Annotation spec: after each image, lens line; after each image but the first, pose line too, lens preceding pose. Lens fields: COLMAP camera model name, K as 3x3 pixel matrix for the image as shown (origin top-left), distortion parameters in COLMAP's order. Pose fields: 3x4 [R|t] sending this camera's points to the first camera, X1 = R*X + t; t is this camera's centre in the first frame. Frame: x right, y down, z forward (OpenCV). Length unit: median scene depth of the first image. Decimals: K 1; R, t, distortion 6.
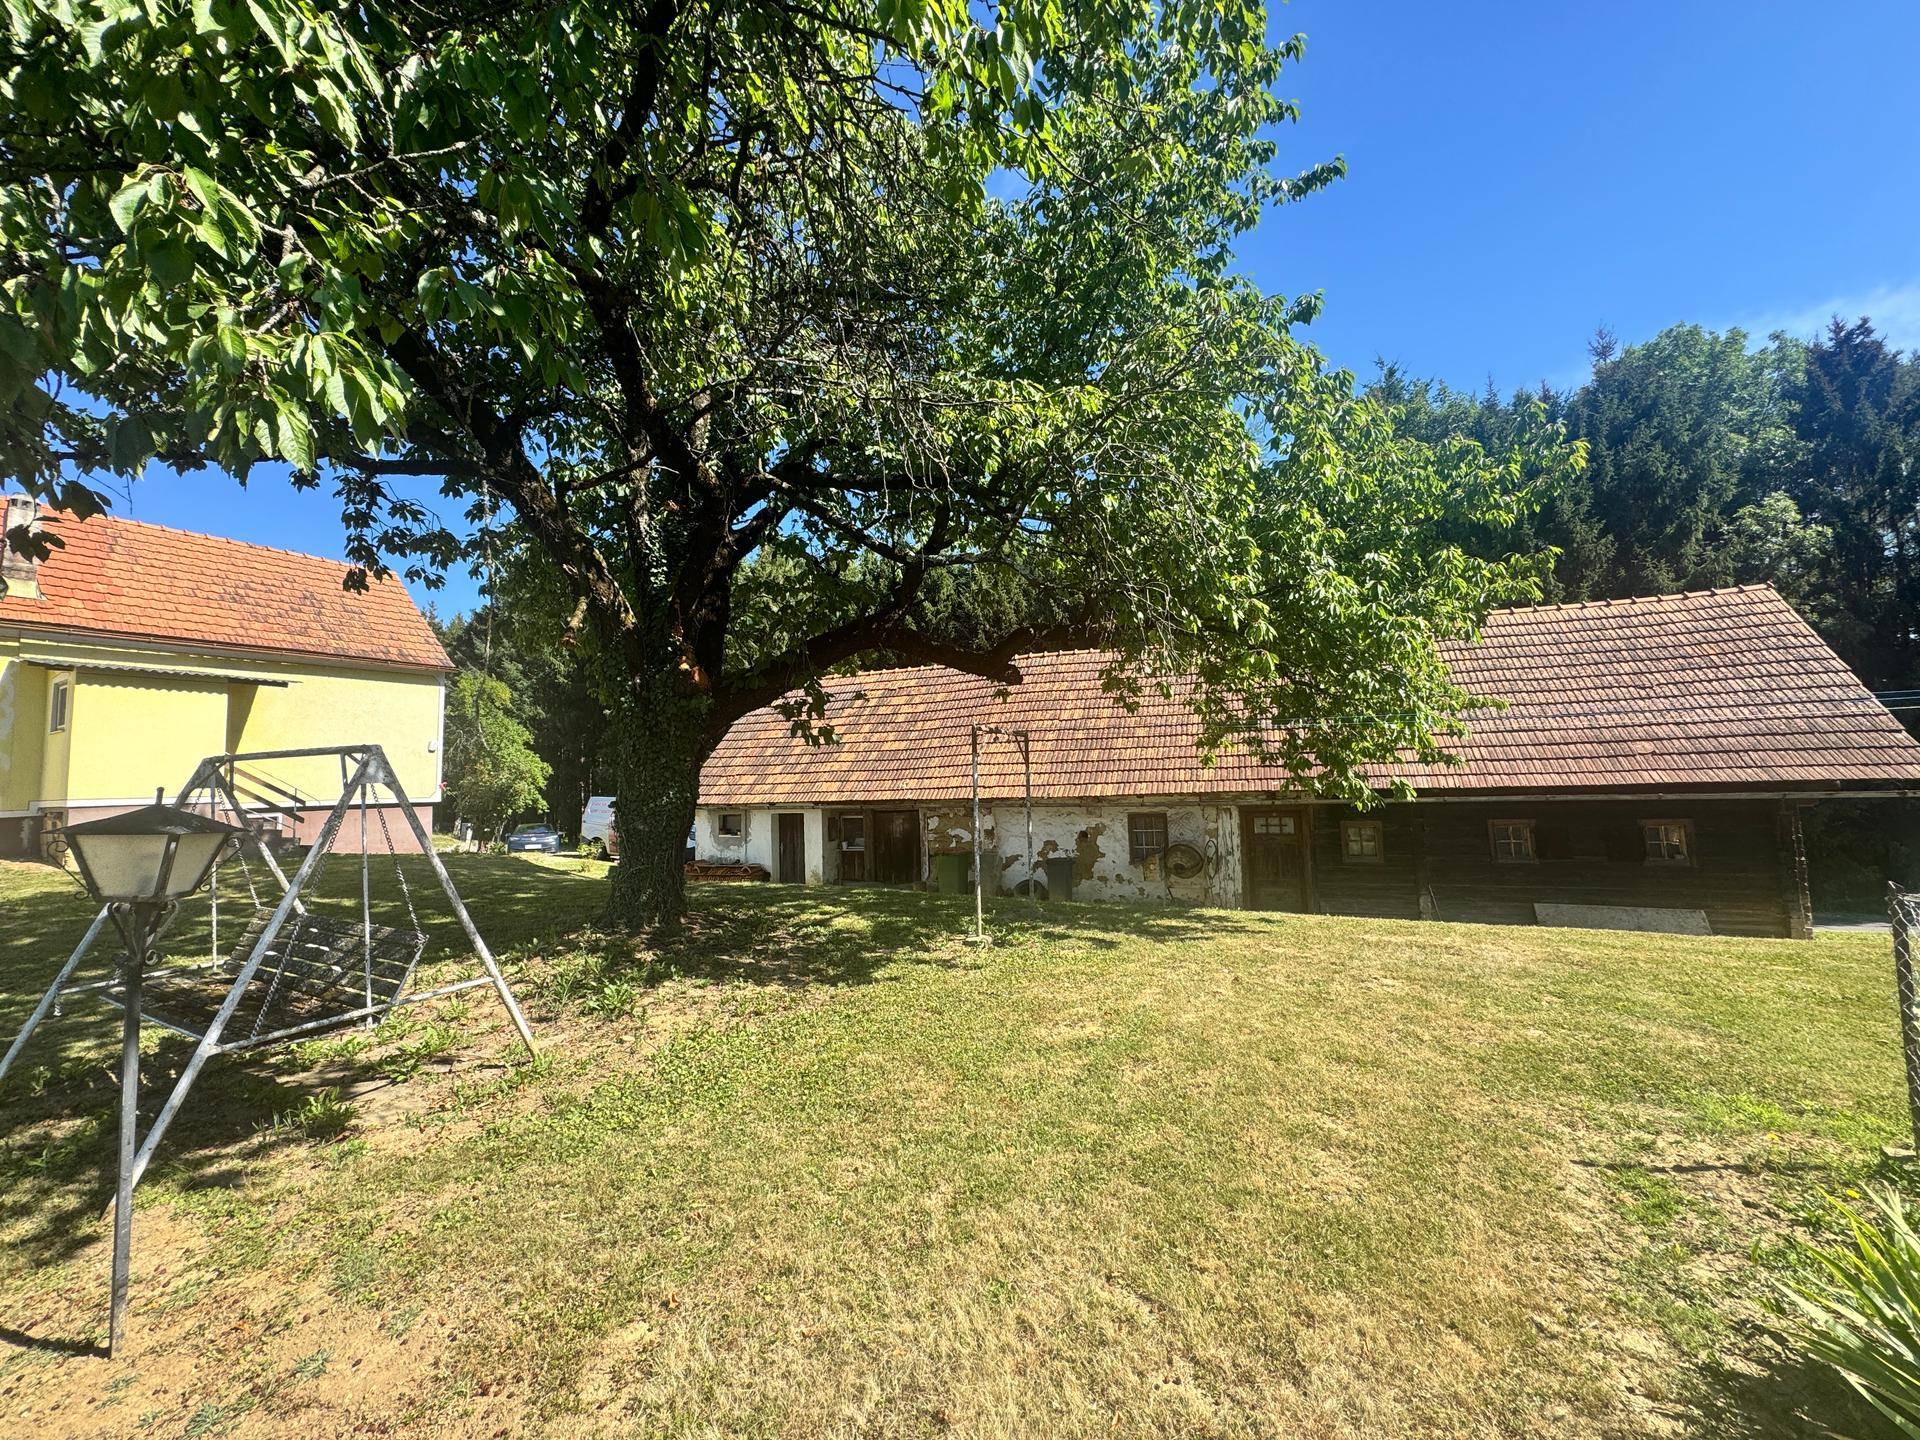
lens RADIAL K [[765.2, 0, 962.0], [0, 765.2, 723.2], [0, 0, 1]] dist [-0.003502, 0.000628]
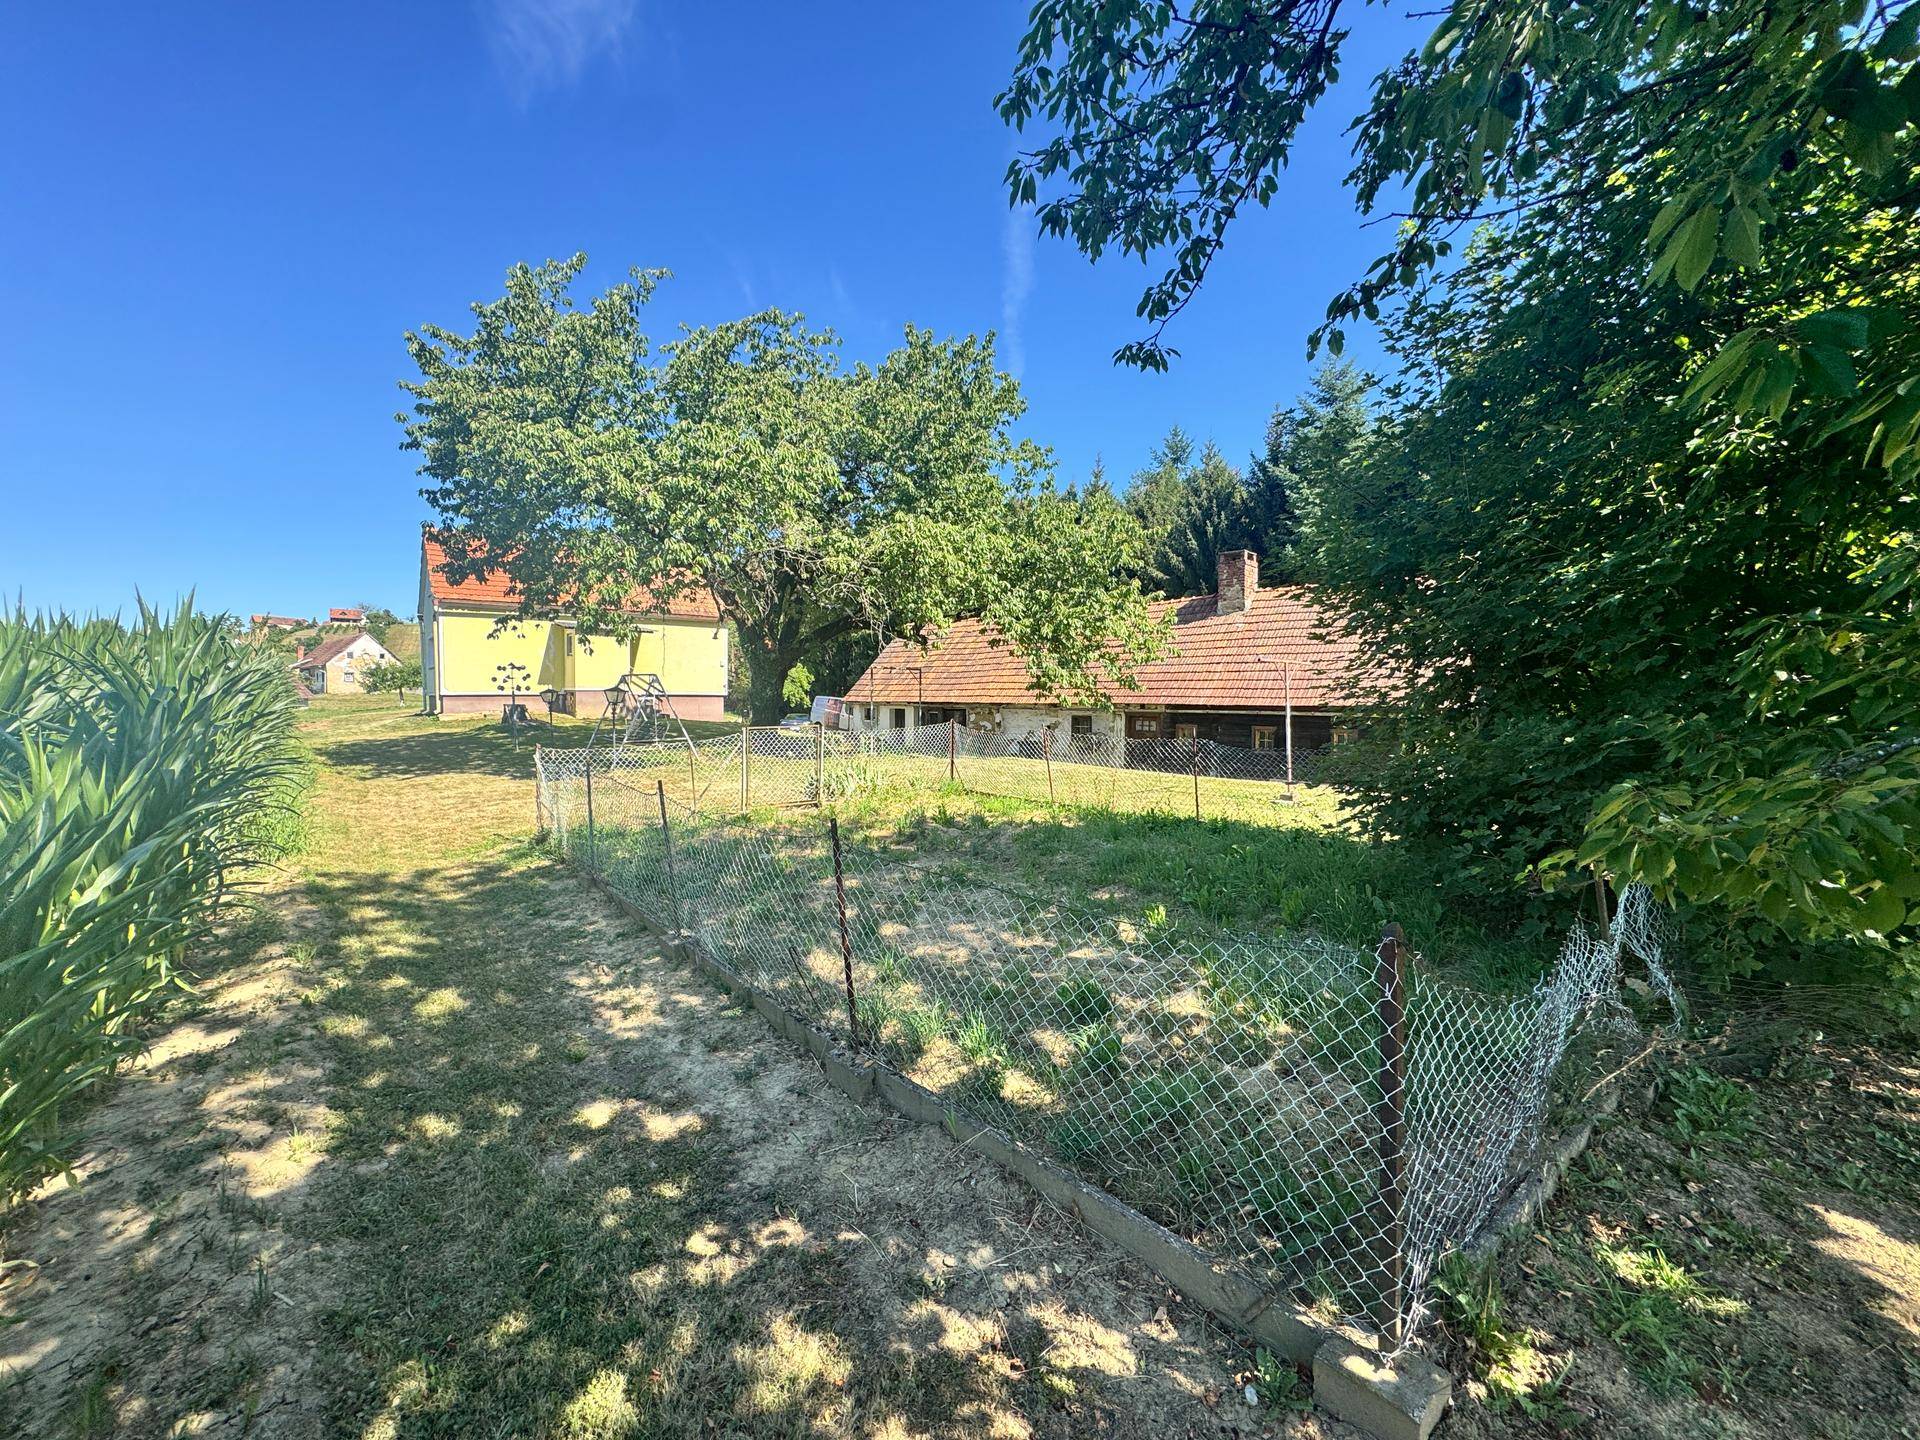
lens RADIAL K [[765.2, 0, 945.8], [0, 765.2, 722.3], [0, 0, 1]] dist [-0.003502, 0.000628]
pose [[0.928959, 0.046338, -0.367272, 0.710474], [-0.004458, 0.993463, 0.114068, -0.061211], [0.370156, -0.104327, 0.923093, -0.725826]]
